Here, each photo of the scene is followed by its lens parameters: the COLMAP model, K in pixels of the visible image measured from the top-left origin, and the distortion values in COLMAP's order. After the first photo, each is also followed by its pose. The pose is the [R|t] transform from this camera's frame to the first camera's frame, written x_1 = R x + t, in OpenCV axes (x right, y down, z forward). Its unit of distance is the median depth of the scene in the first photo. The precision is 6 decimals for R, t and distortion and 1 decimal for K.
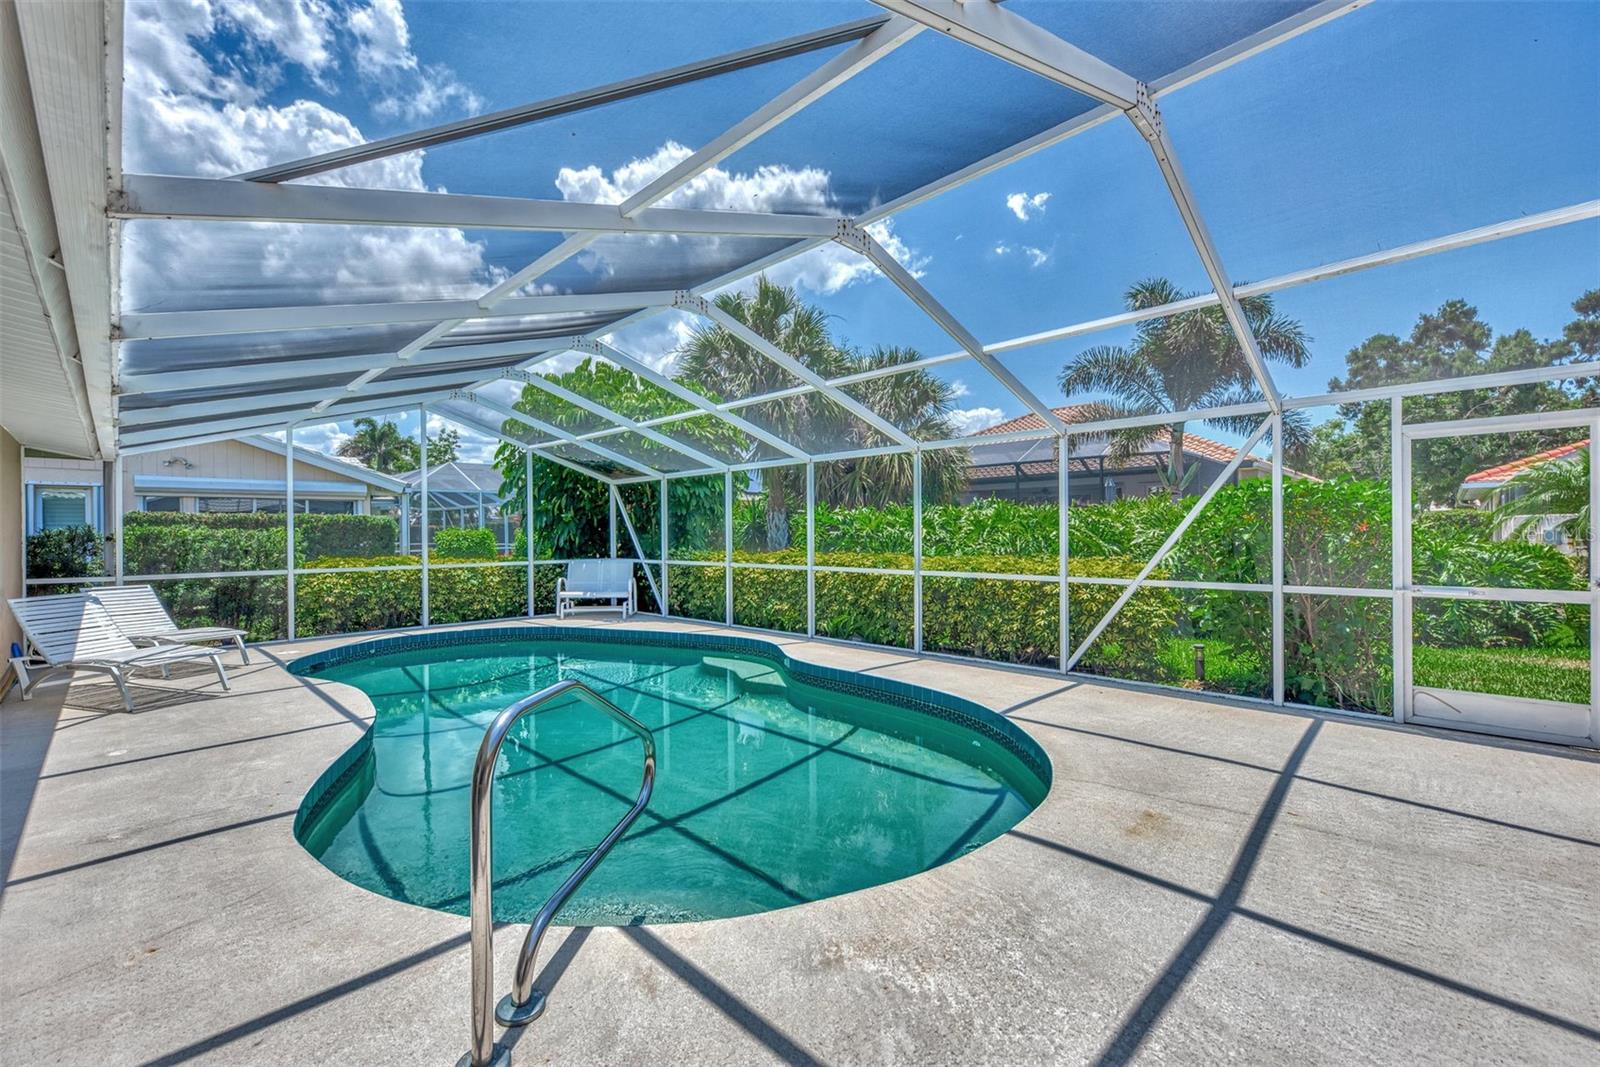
lens RADIAL K [[658.0, 0, 800.0], [0, 658.0, 533.5], [0, 0, 1]] dist [-0.001720, -0.000191]
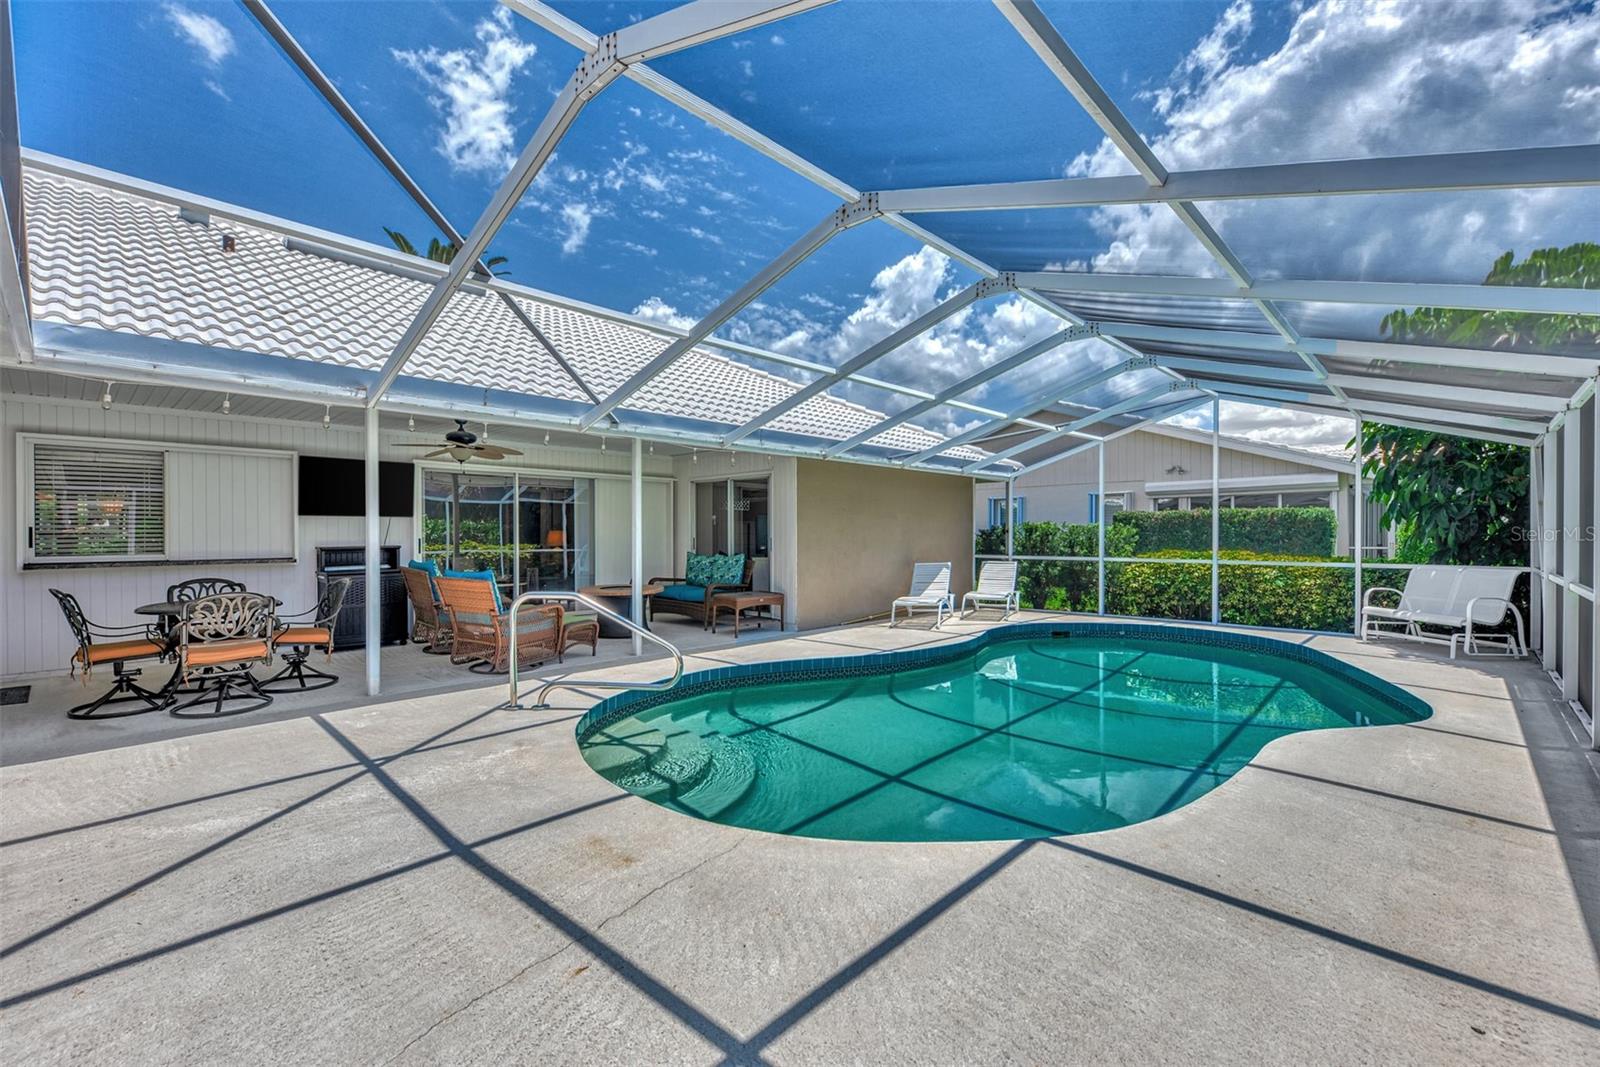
lens RADIAL K [[691.2, 0, 800.0], [0, 691.2, 533.5], [0, 0, 1]] dist [0.000375, 0.000016]
pose [[0.015881, 0.006621, -0.999852, 1.131784], [0.001517, 0.999977, 0.006646, 0.003662], [0.999873, -0.001622, 0.015870, 0.959576]]
